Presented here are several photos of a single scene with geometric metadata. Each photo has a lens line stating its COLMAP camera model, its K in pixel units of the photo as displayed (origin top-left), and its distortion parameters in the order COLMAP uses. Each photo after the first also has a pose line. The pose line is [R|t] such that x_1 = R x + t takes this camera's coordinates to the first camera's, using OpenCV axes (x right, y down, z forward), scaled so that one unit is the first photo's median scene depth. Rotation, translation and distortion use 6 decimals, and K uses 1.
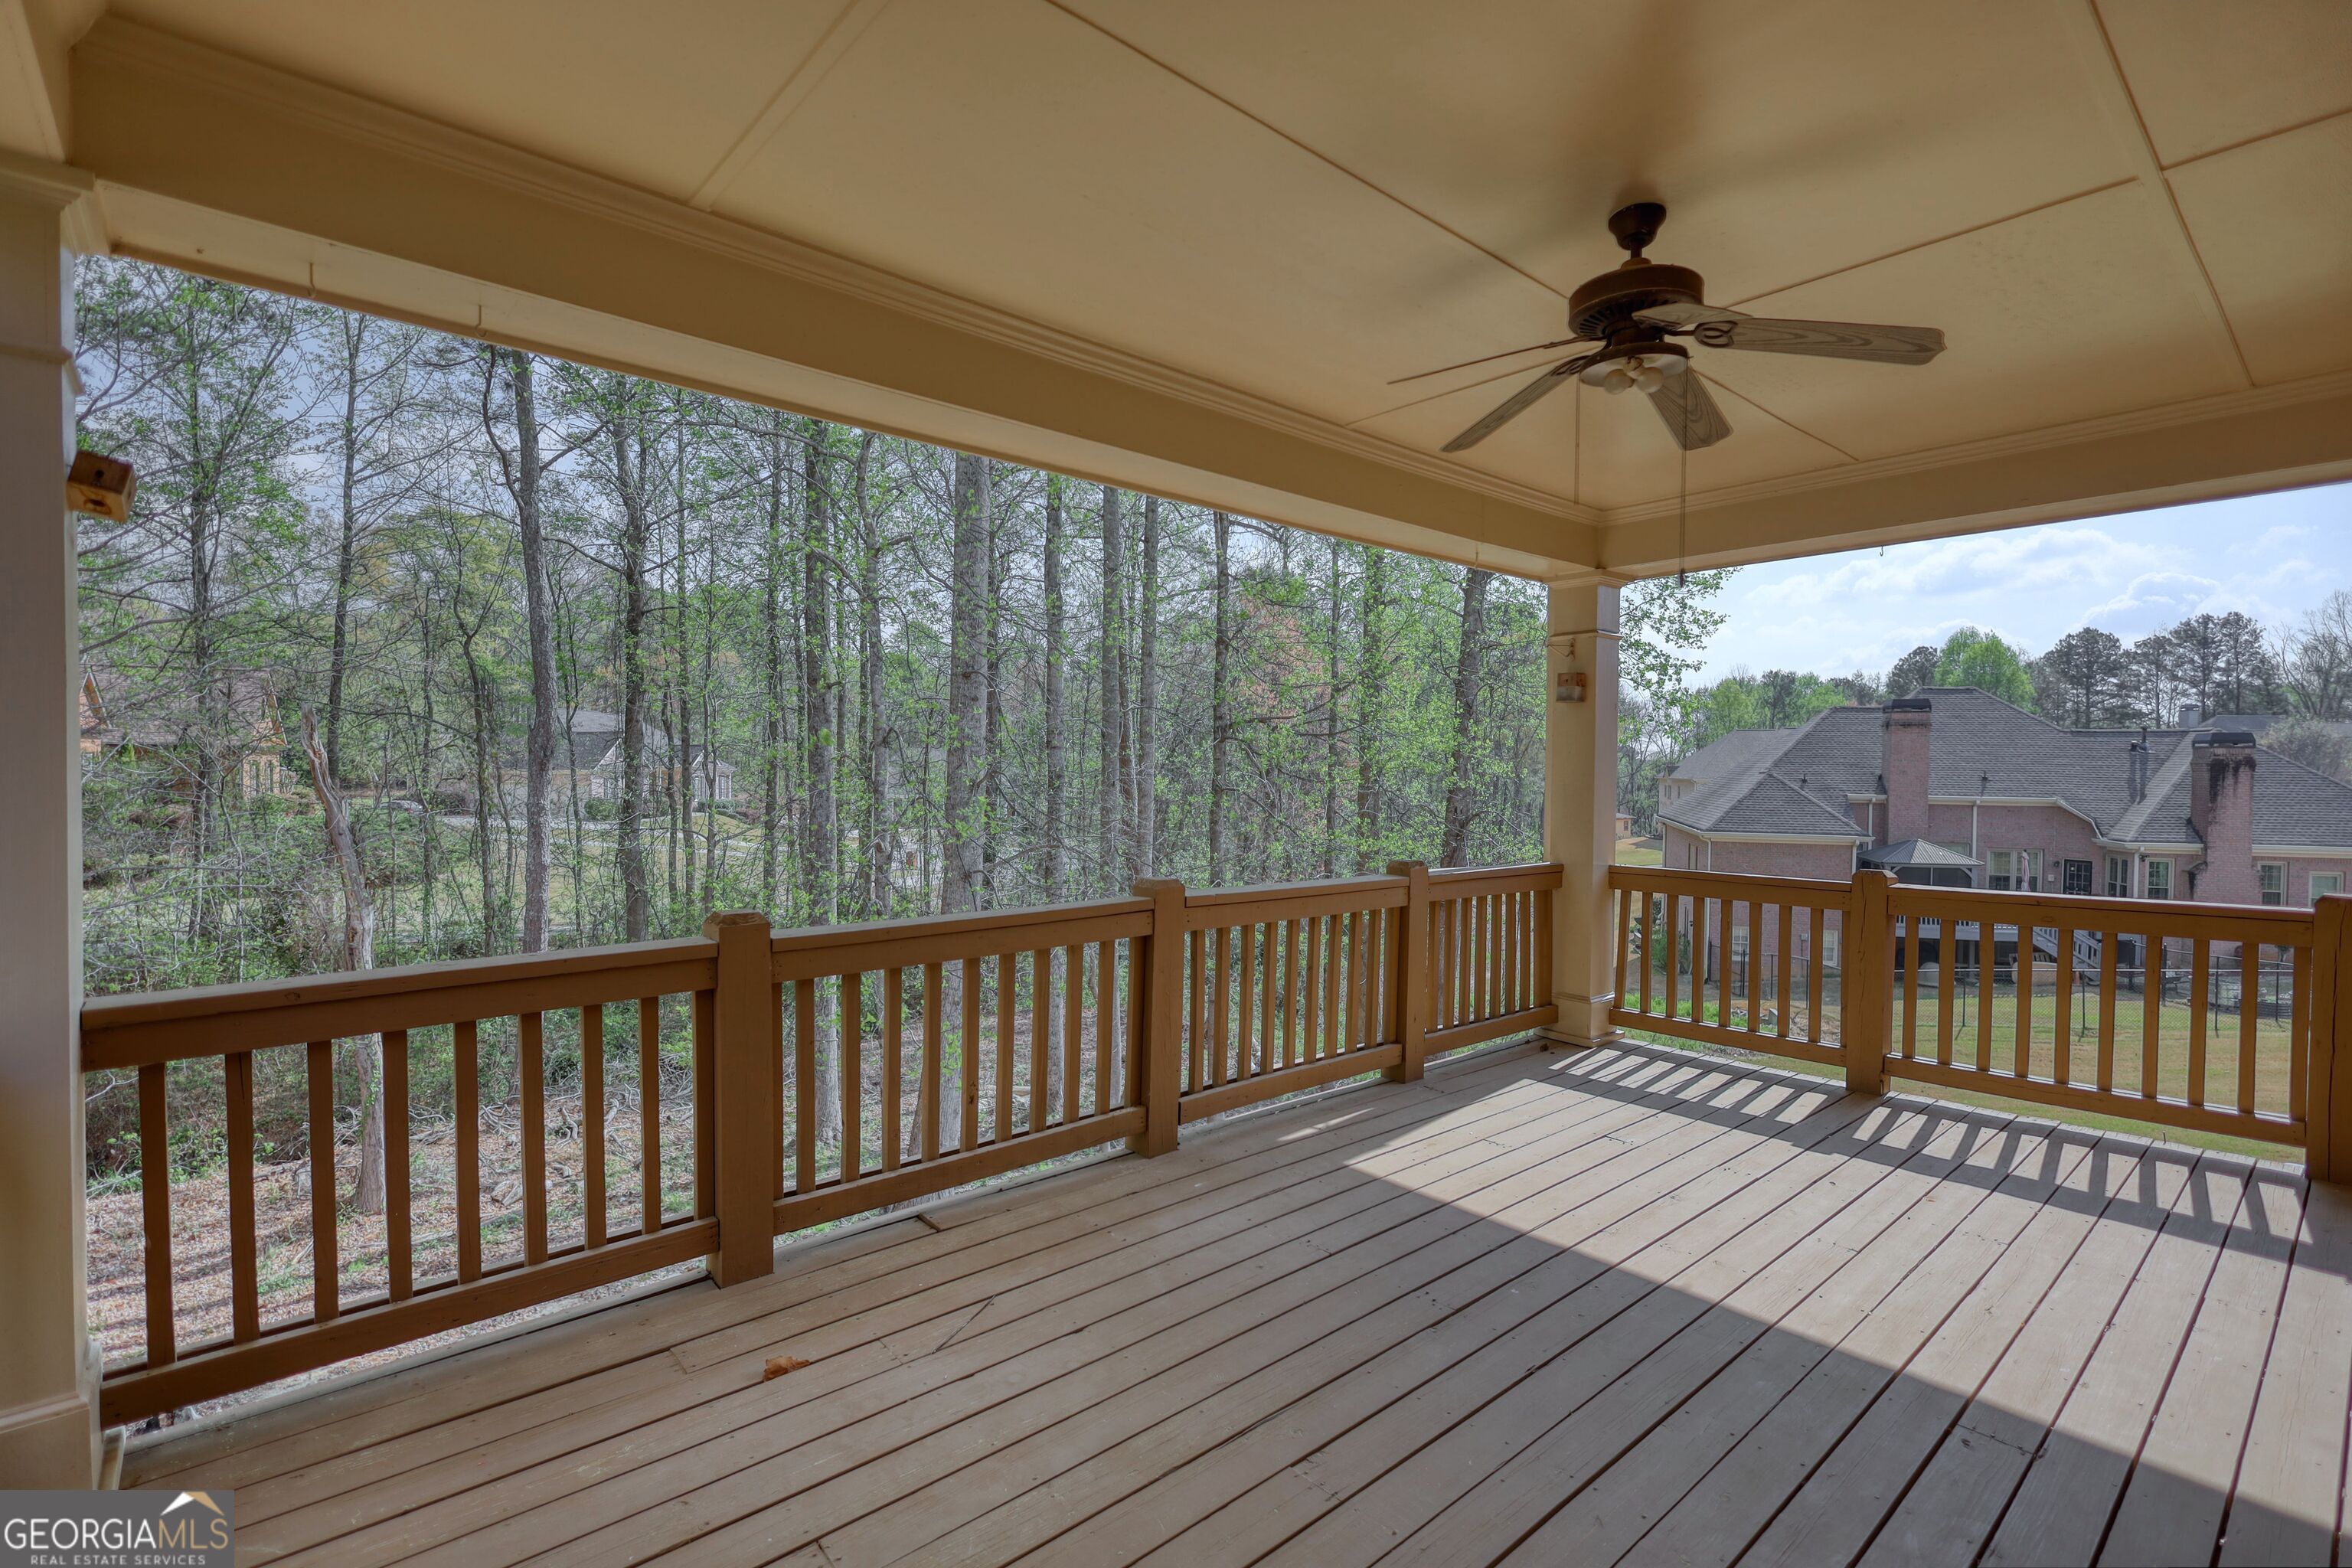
lens RADIAL K [[1087.1, 0, 1176.0], [0, 1087.1, 784.0], [0, 0, 1]] dist [0.001826, 0.000522]
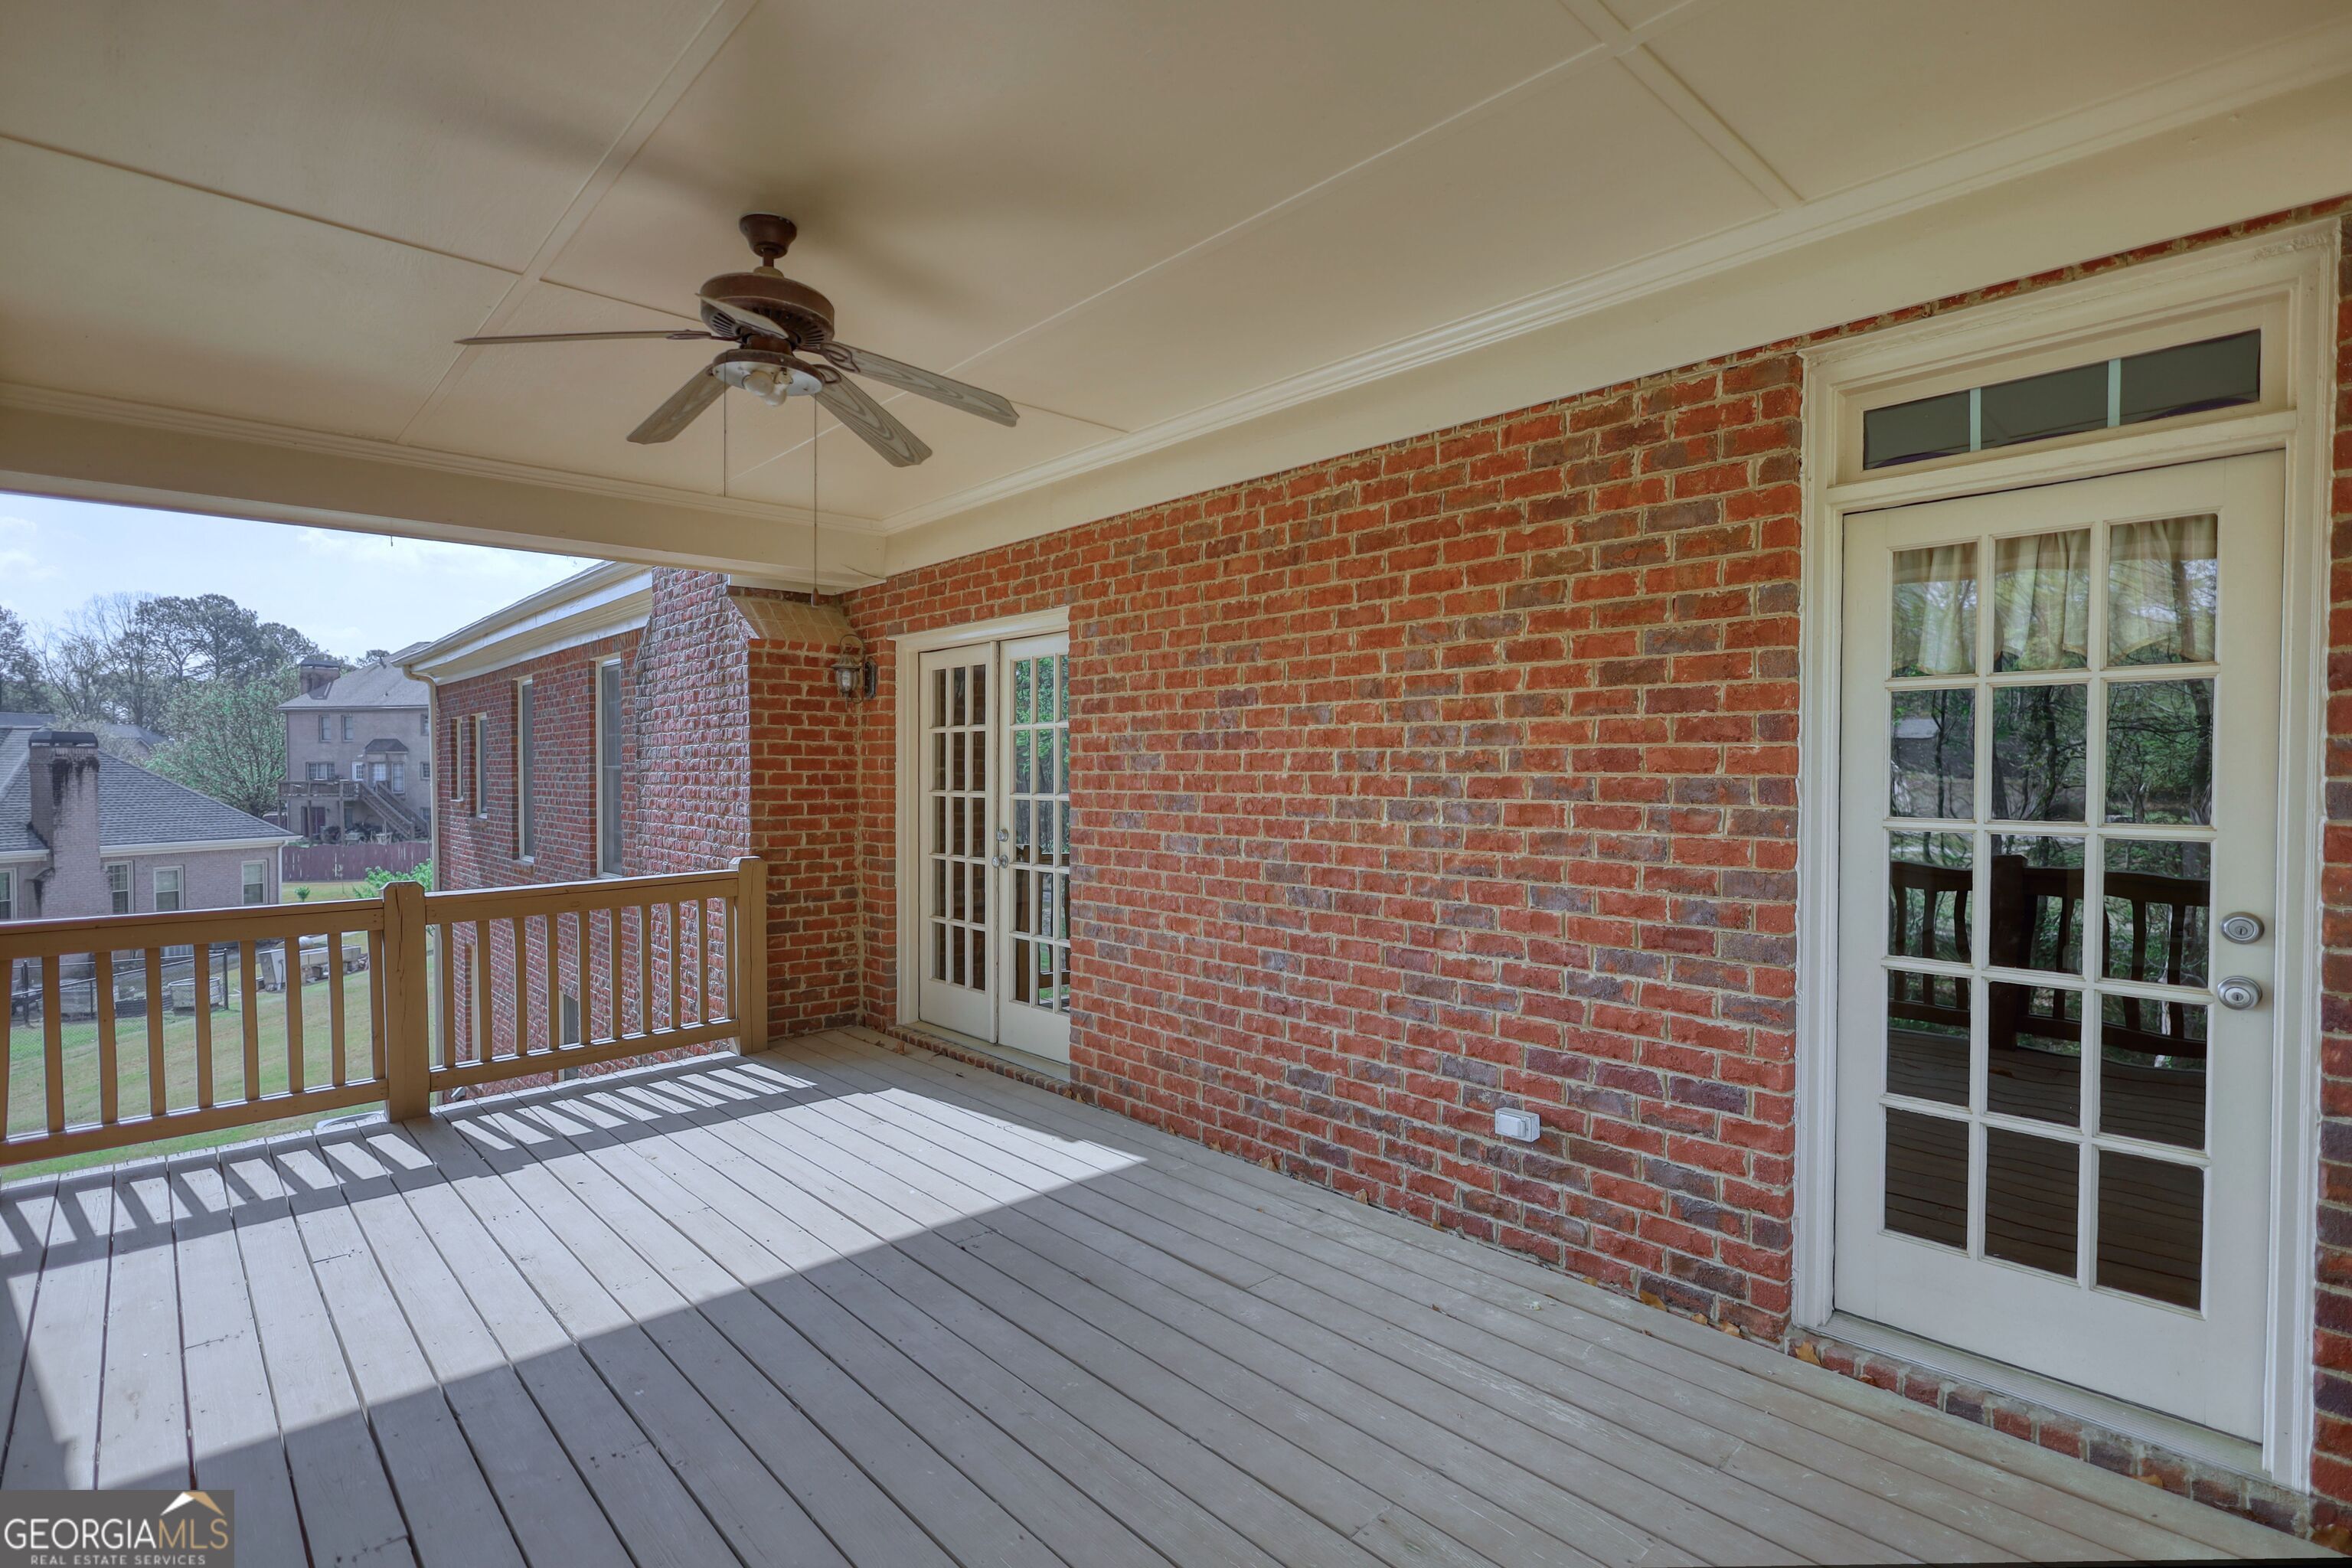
lens RADIAL K [[1121.8, 0, 1172.4], [0, 1121.8, 790.9], [0, 0, 1]] dist [-0.001943, 0.000181]
pose [[-0.026916, -0.027139, 0.999269, -0.198781], [0.021208, 0.999391, 0.027714, -0.006340], [-0.999413, 0.021939, -0.026324, 0.212237]]
